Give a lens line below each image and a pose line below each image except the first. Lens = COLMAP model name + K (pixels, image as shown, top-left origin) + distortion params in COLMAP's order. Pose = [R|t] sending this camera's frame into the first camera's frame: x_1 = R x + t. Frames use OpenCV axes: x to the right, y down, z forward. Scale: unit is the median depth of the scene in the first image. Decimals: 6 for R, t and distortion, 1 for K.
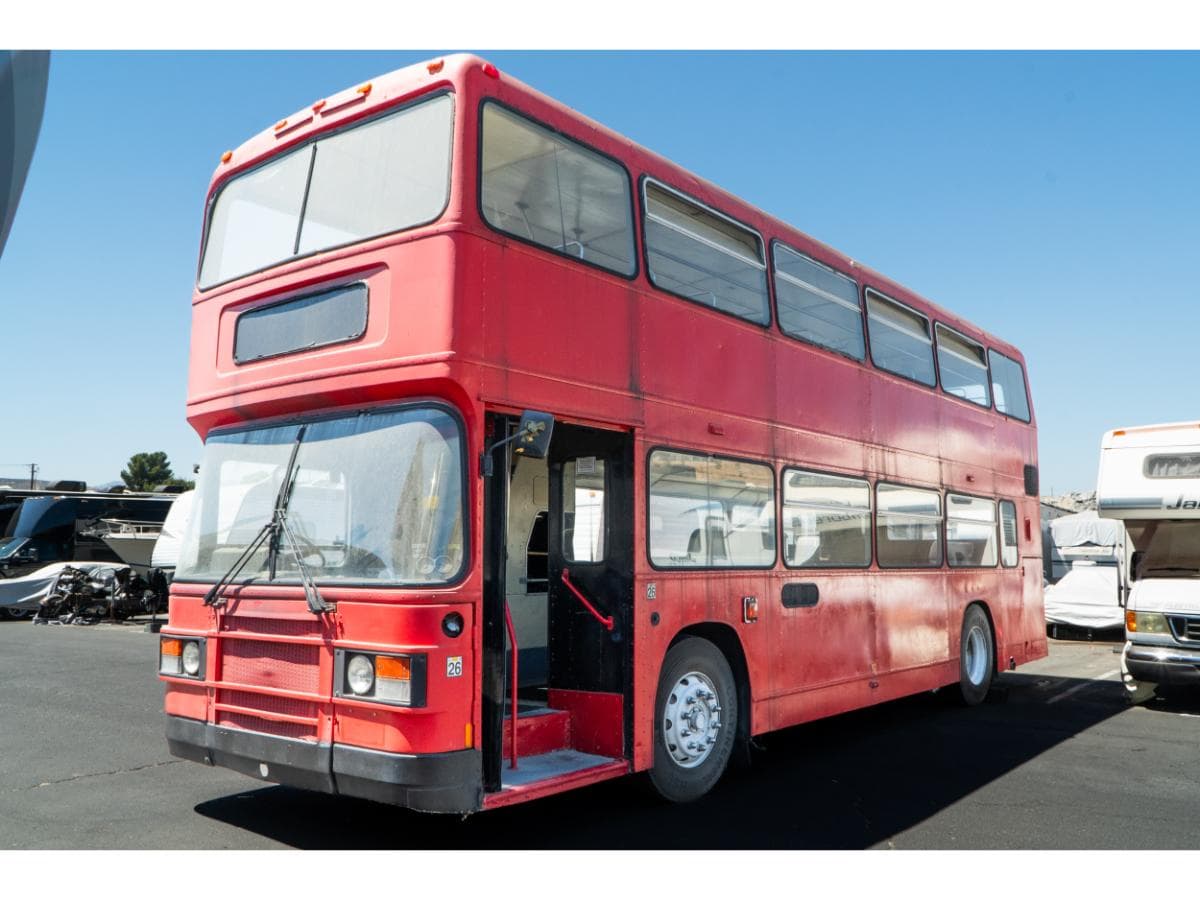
lens RADIAL K [[1013.2, 0, 635.8], [0, 1013.2, 470.5], [0, 0, 1]] dist [0.010989, 0.004240]
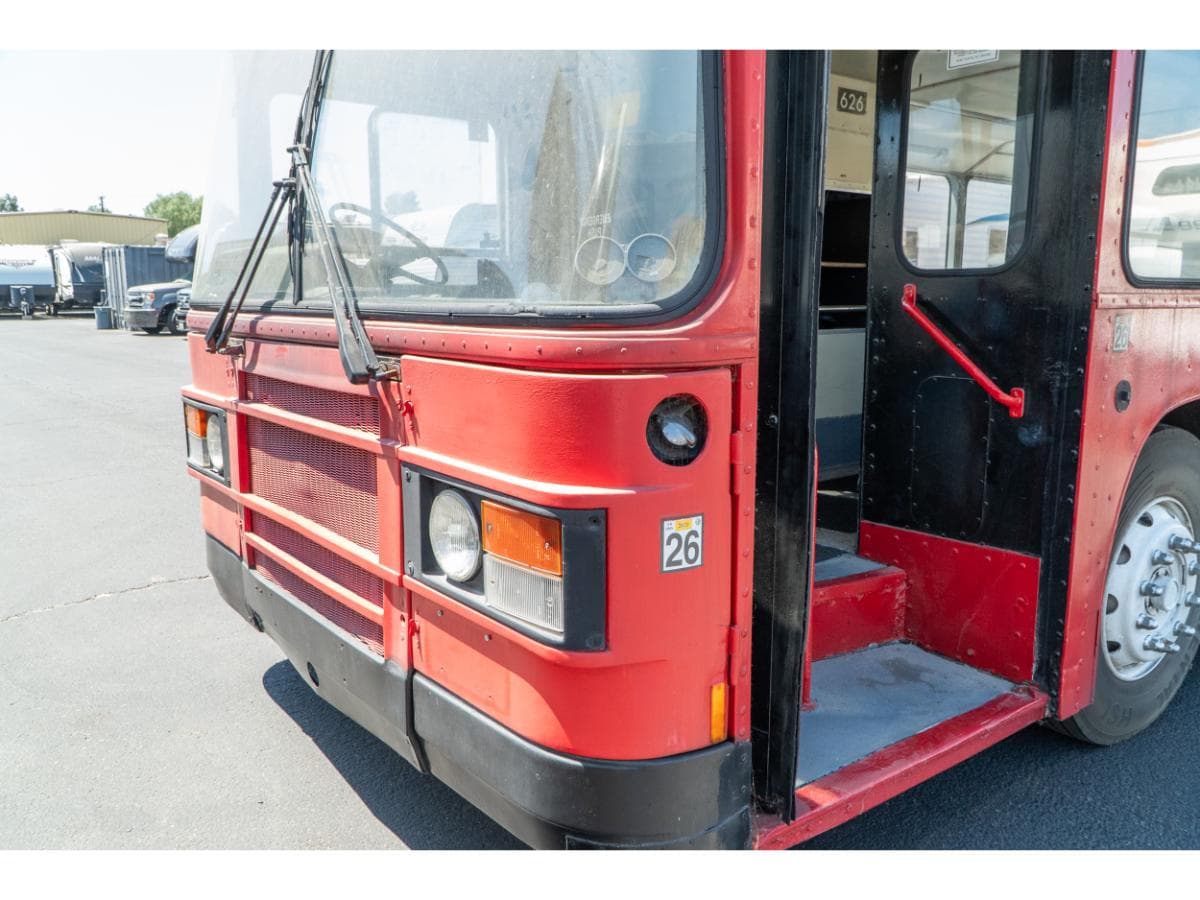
lens RADIAL K [[962.7, 0, 600.0], [0, 962.7, 450.0], [0, 0, 1]] dist [0.001077, 0.003985]
pose [[0.968251, 0.041212, -0.246559, -0.105986], [0.021490, 0.968943, 0.246348, 0.064784], [0.249054, -0.243826, 0.937295, 0.580326]]
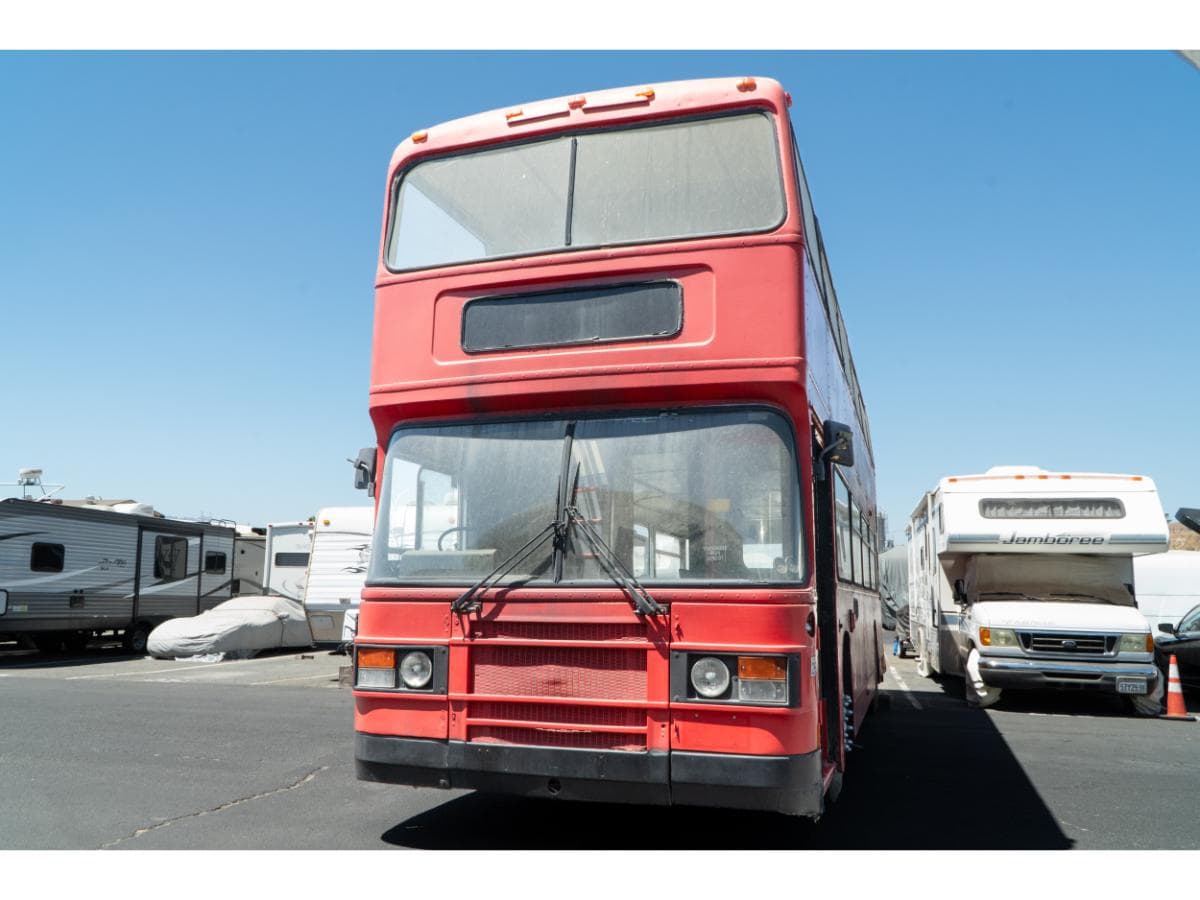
lens RADIAL K [[962.7, 0, 600.0], [0, 962.7, 450.0], [0, 0, 1]] dist [0.001077, 0.003985]
pose [[0.942353, 0.057293, 0.329680, -0.605400], [-0.036300, 0.996922, -0.069487, 0.045357], [-0.332647, 0.053514, 0.941532, 0.134087]]
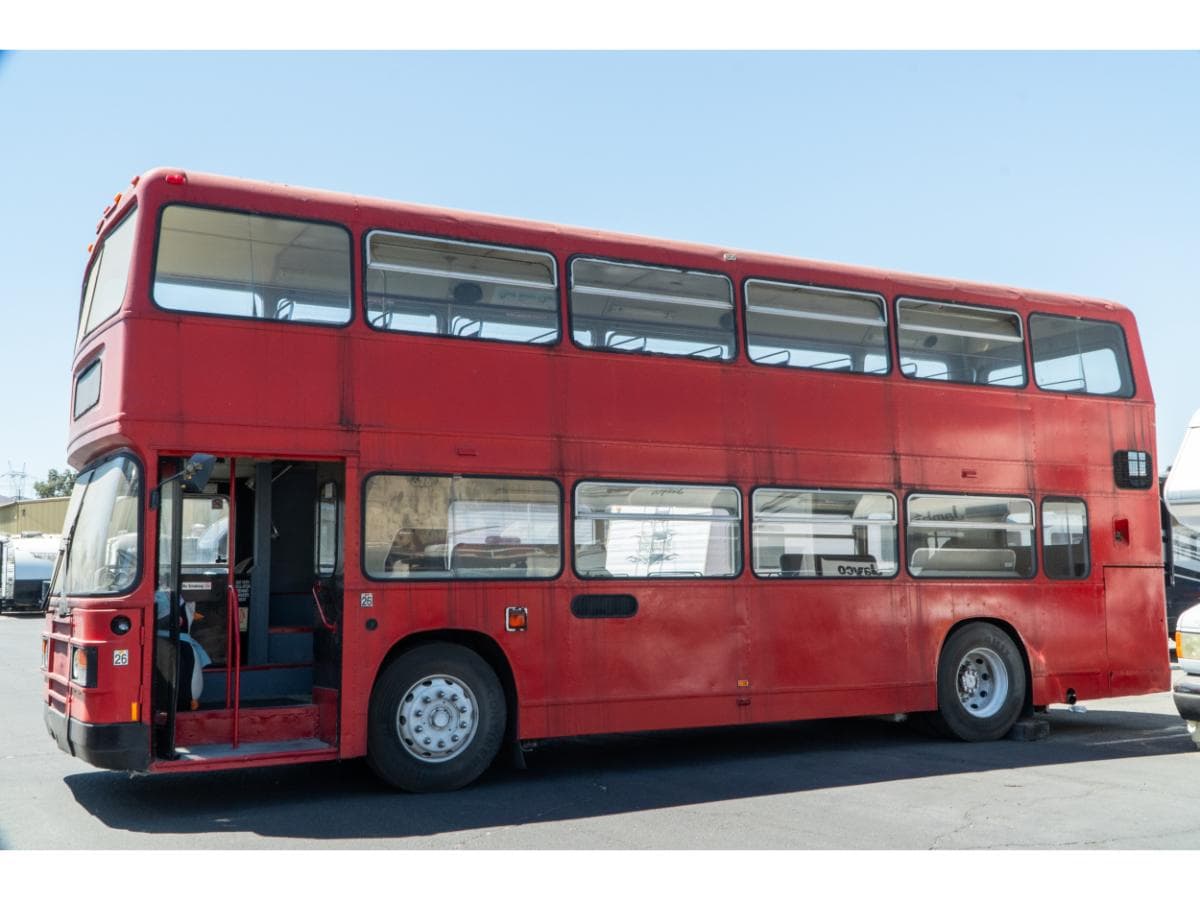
lens RADIAL K [[1308.9, 0, 600.0], [0, 1308.9, 450.0], [0, 0, 1]] dist [0.090576, -0.009730]
pose [[0.915369, -0.046788, -0.399888, 0.914910], [0.043805, 0.998902, -0.016601, -0.013880], [0.400226, -0.002321, 0.916414, -0.261649]]
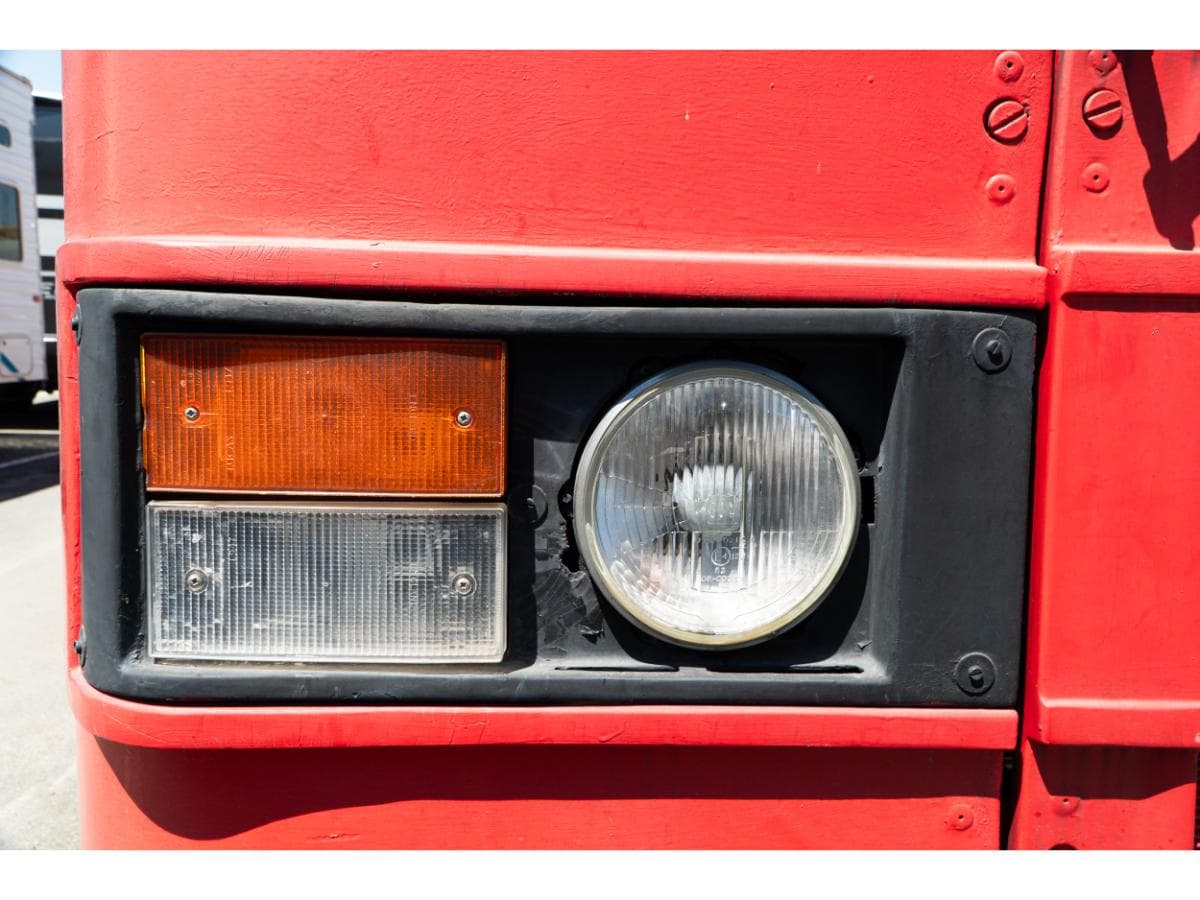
lens RADIAL K [[962.7, 0, 600.0], [0, 962.7, 450.0], [0, 0, 1]] dist [0.001077, 0.003985]
pose [[0.757593, -0.030401, 0.652019, -0.538054], [-0.077635, 0.987627, 0.136255, 0.173518], [-0.648093, -0.153845, 0.745859, 0.978731]]
